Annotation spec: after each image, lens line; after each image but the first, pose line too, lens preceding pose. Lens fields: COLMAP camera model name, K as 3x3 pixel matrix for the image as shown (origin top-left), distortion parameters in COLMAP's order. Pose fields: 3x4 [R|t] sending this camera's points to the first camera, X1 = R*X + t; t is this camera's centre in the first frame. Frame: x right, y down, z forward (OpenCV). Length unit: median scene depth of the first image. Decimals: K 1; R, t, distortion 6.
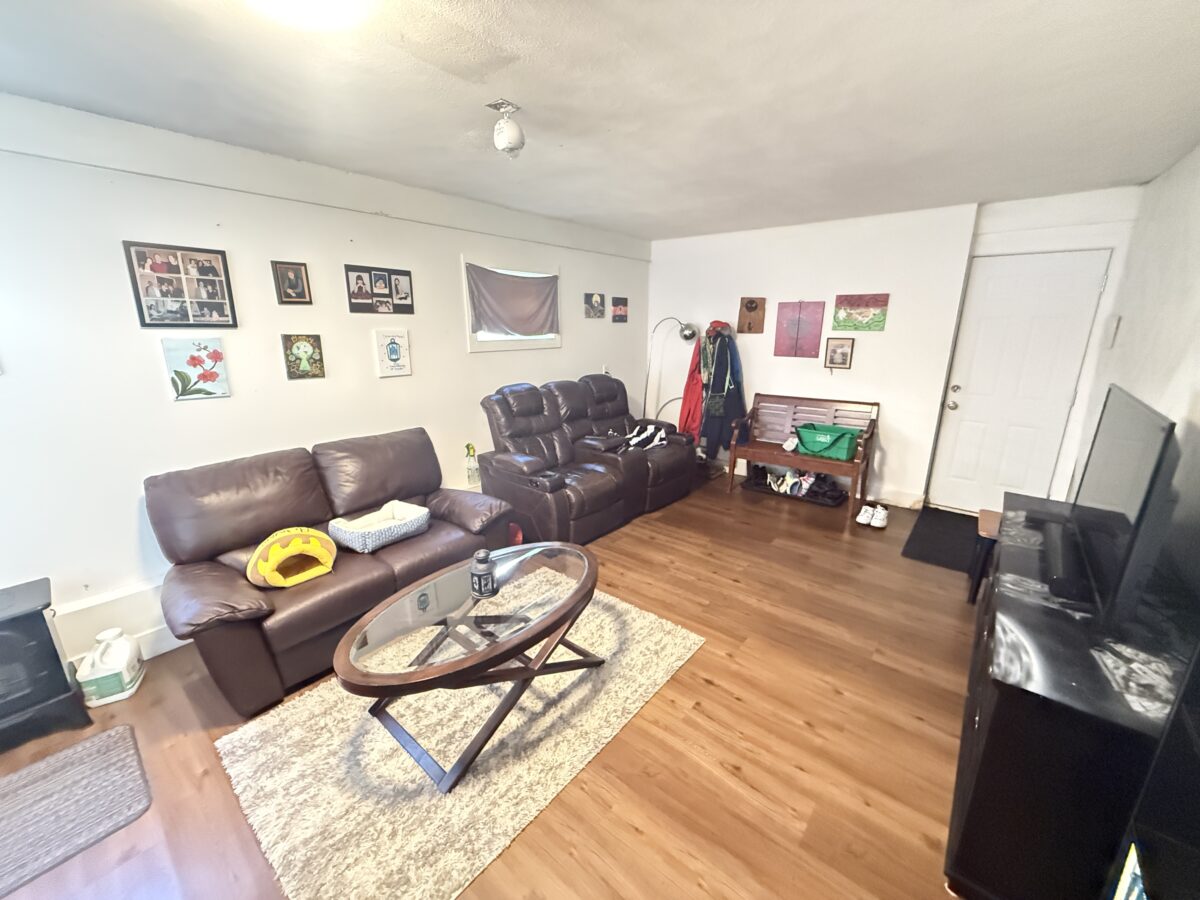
lens RADIAL K [[482.4, 0, 597.4], [0, 482.4, 451.7], [0, 0, 1]] dist [-0.001607, 0.000217]
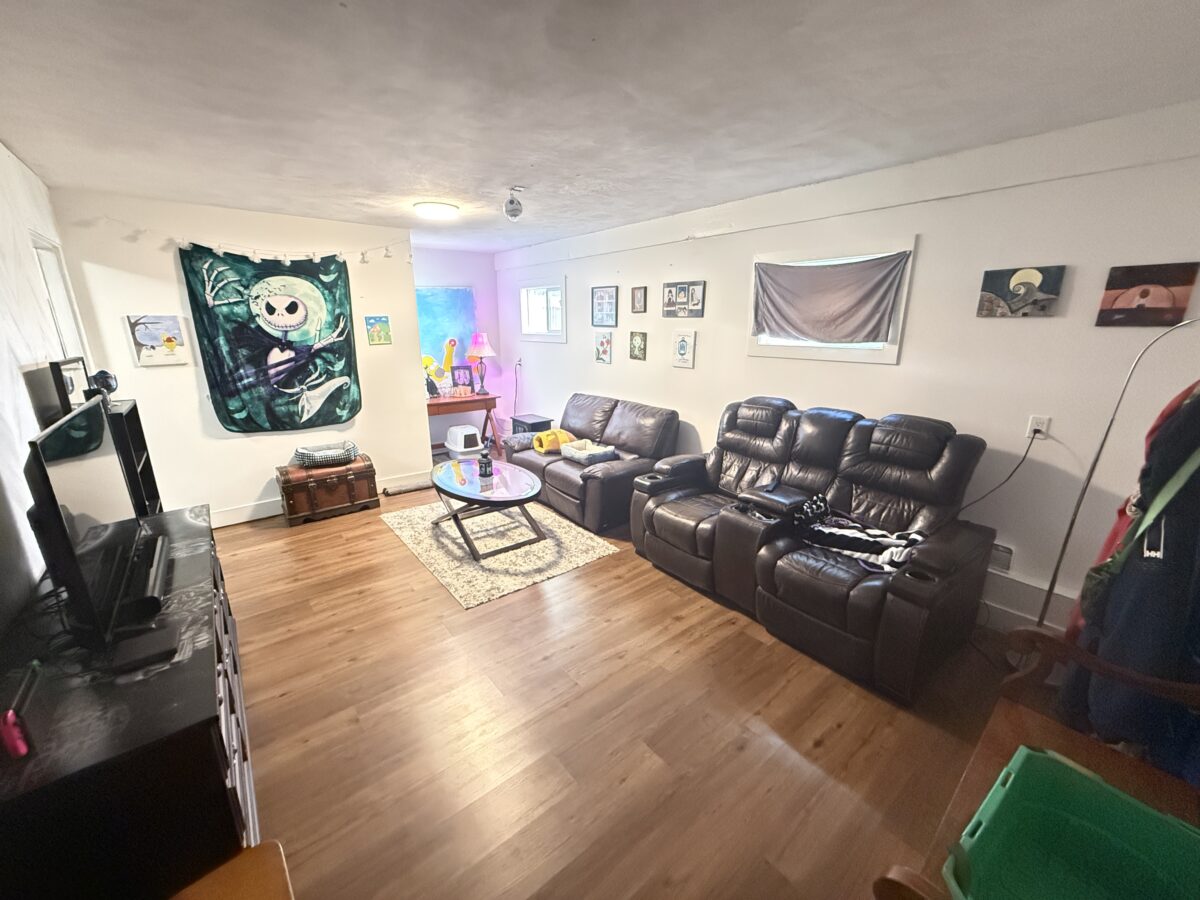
lens RADIAL K [[482.4, 0, 598.5], [0, 482.4, 452.5], [0, 0, 1]] dist [-0.001607, 0.000217]
pose [[-0.204232, 0.259977, -0.943770, 0.906594], [-0.248422, 0.918766, 0.306848, -0.296712], [0.946877, 0.297121, -0.123058, 1.059146]]
